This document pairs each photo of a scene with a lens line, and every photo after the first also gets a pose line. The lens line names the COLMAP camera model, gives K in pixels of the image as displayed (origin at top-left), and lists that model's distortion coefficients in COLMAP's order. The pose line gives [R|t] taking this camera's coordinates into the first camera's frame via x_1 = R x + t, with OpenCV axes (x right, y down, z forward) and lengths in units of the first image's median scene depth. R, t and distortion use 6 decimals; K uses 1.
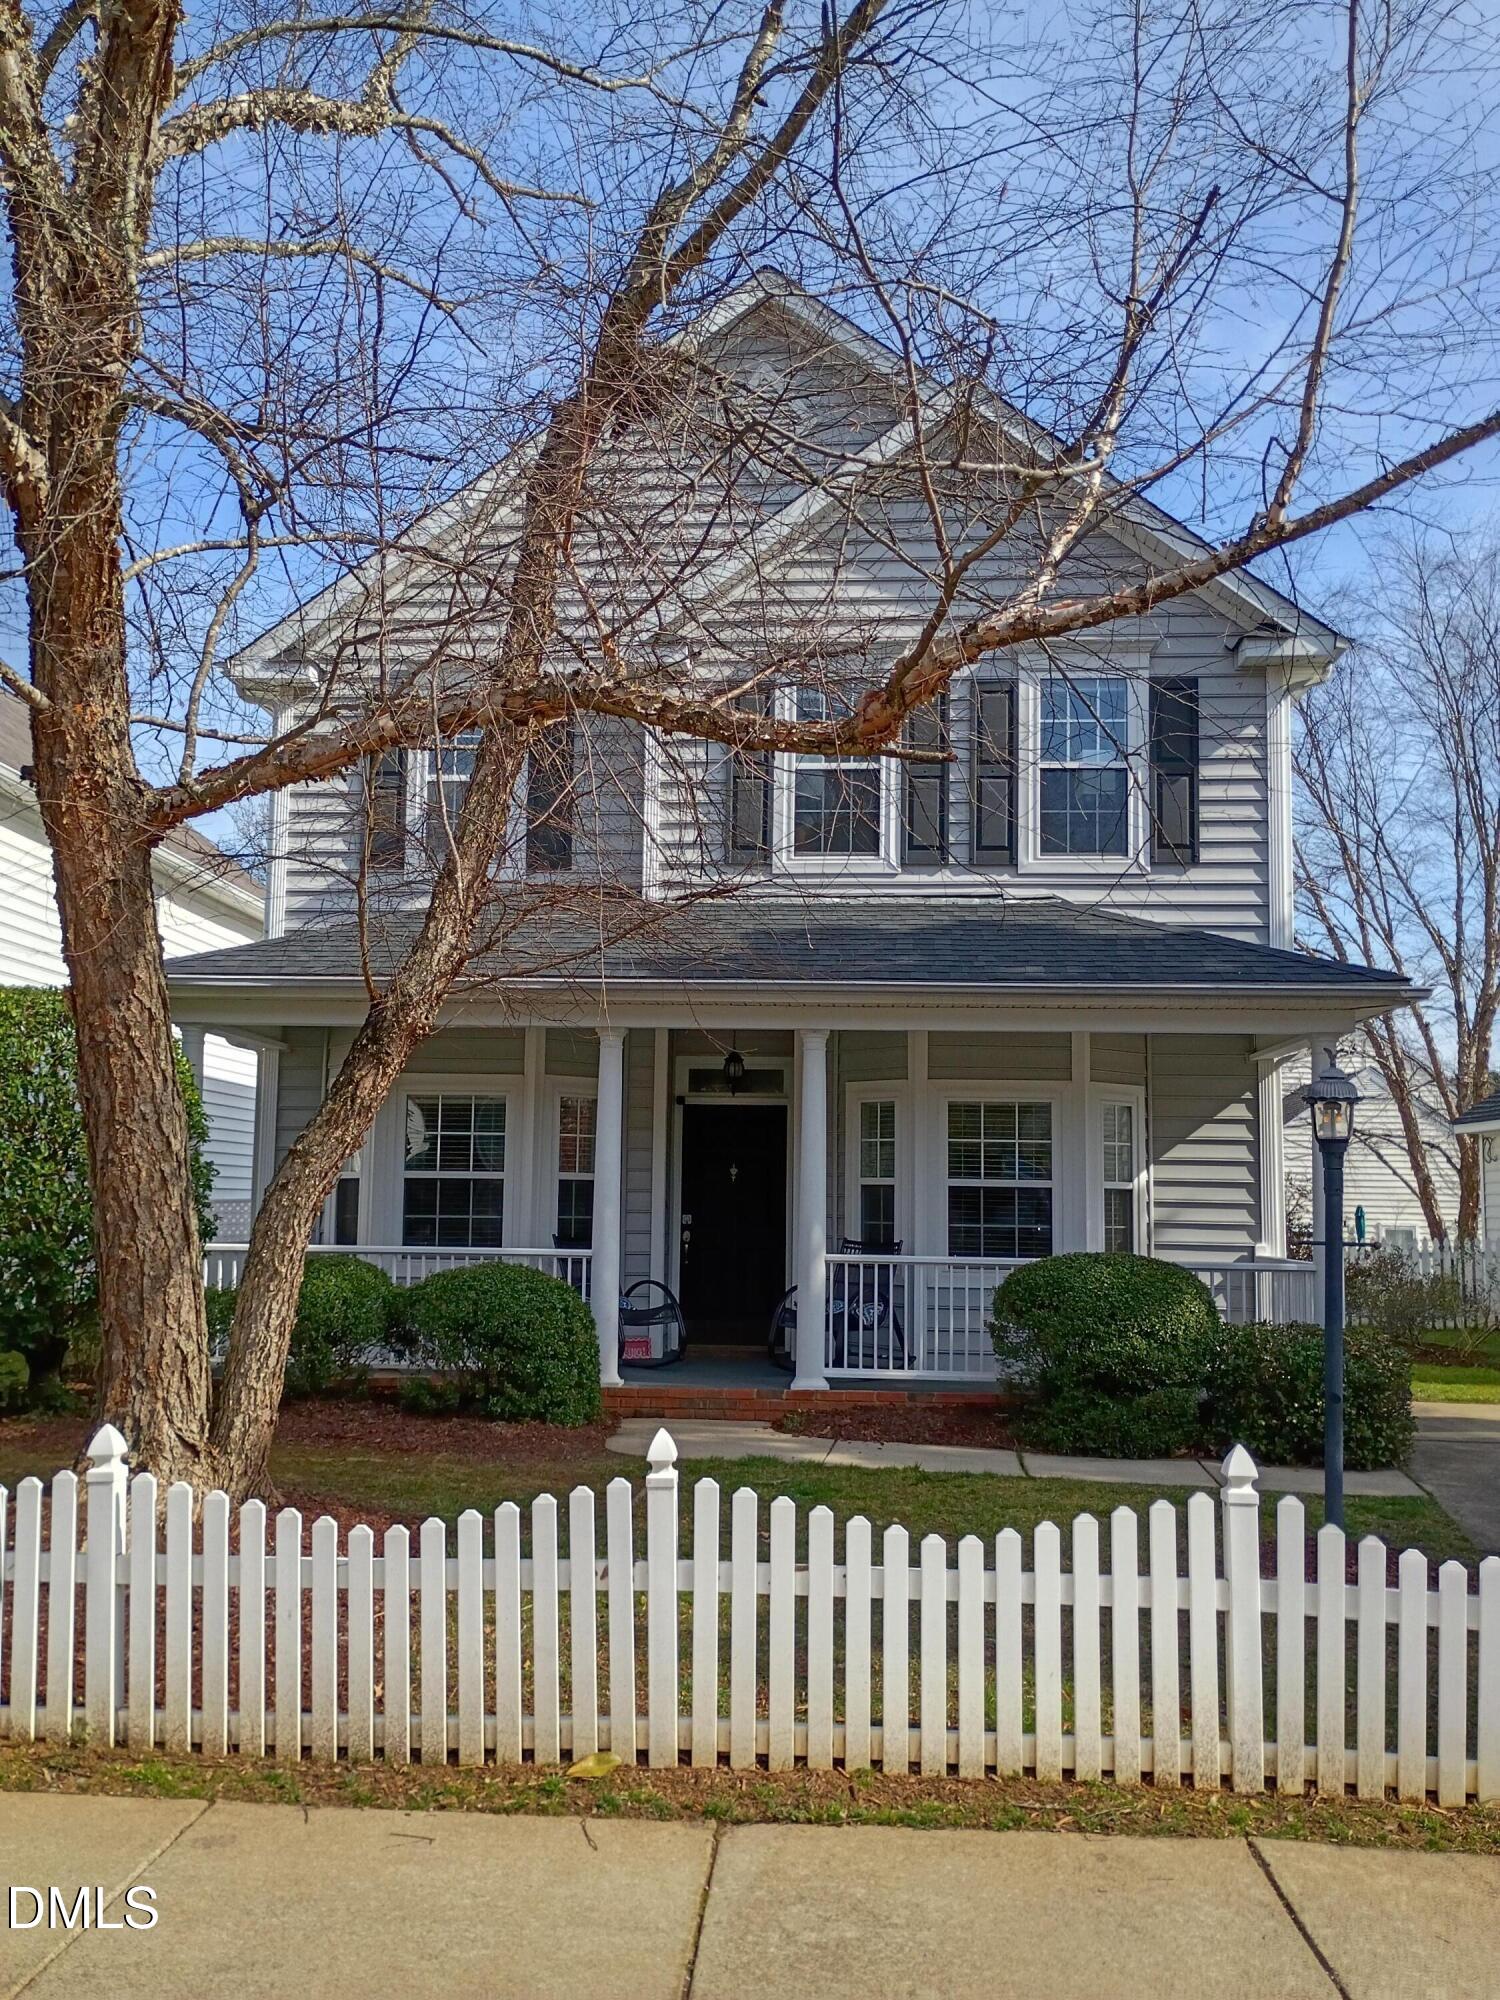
lens RADIAL K [[1740.1, 0, 726.6], [0, 1740.1, 1007.2], [0, 0, 1]] dist [0.002610, -0.000256]
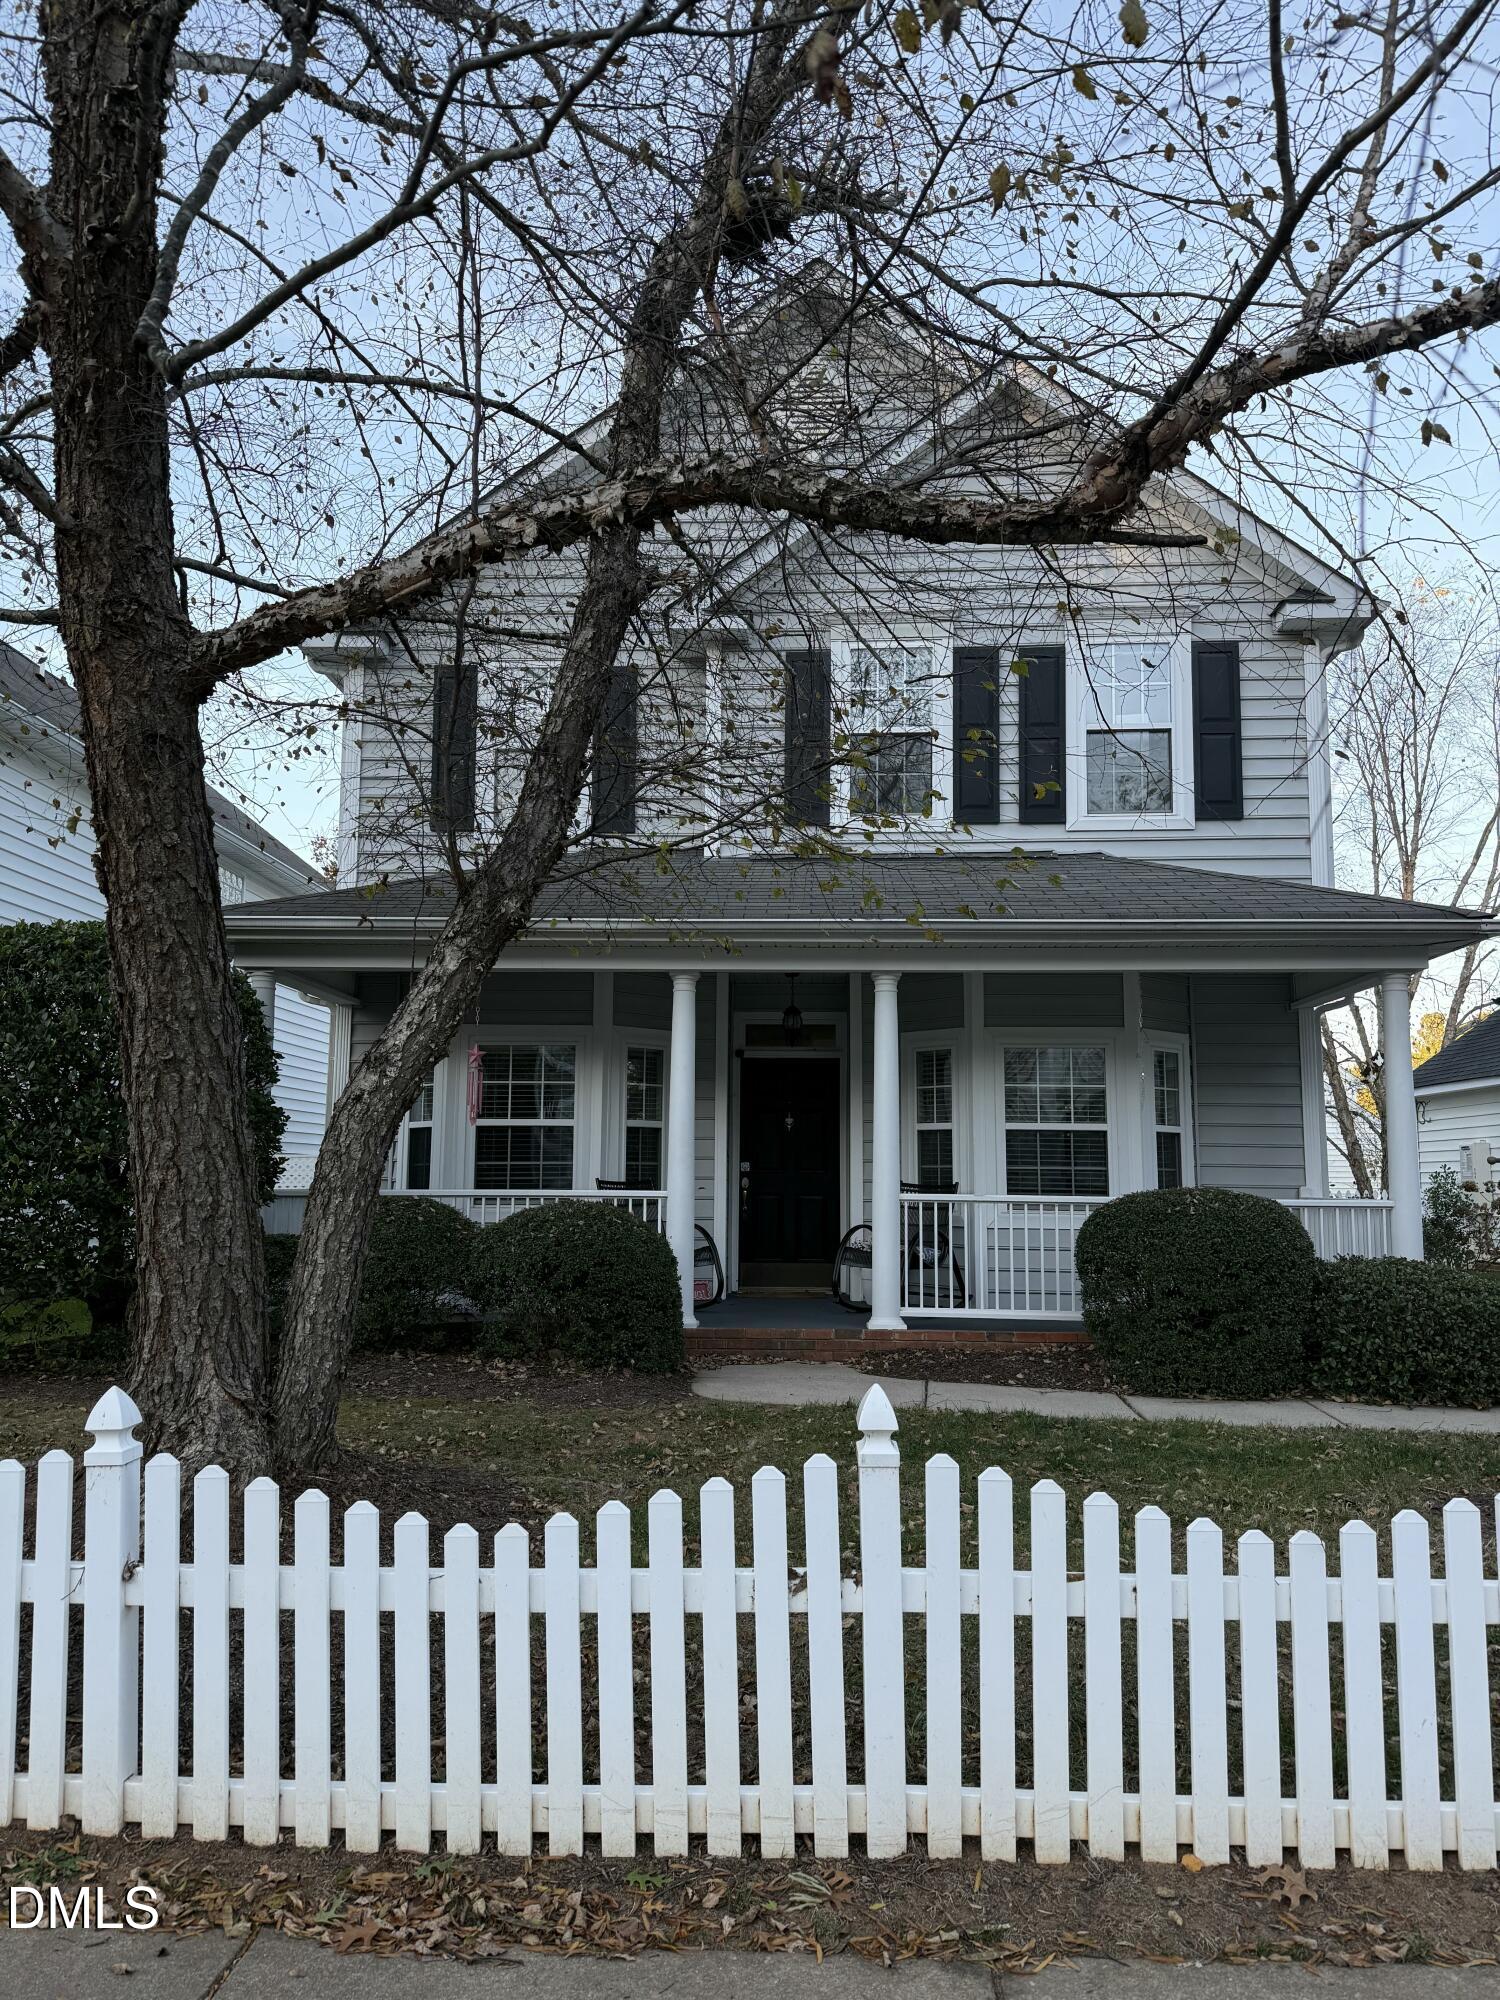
lens RADIAL K [[1386.6, 0, 752.9], [0, 1386.6, 1014.6], [0, 0, 1]] dist [0.051254, -0.087222]
pose [[0.999607, -0.003303, 0.027854, -0.044487], [0.003481, 0.999974, -0.006365, 0.038483], [-0.027832, 0.006460, 0.999592, 0.177378]]
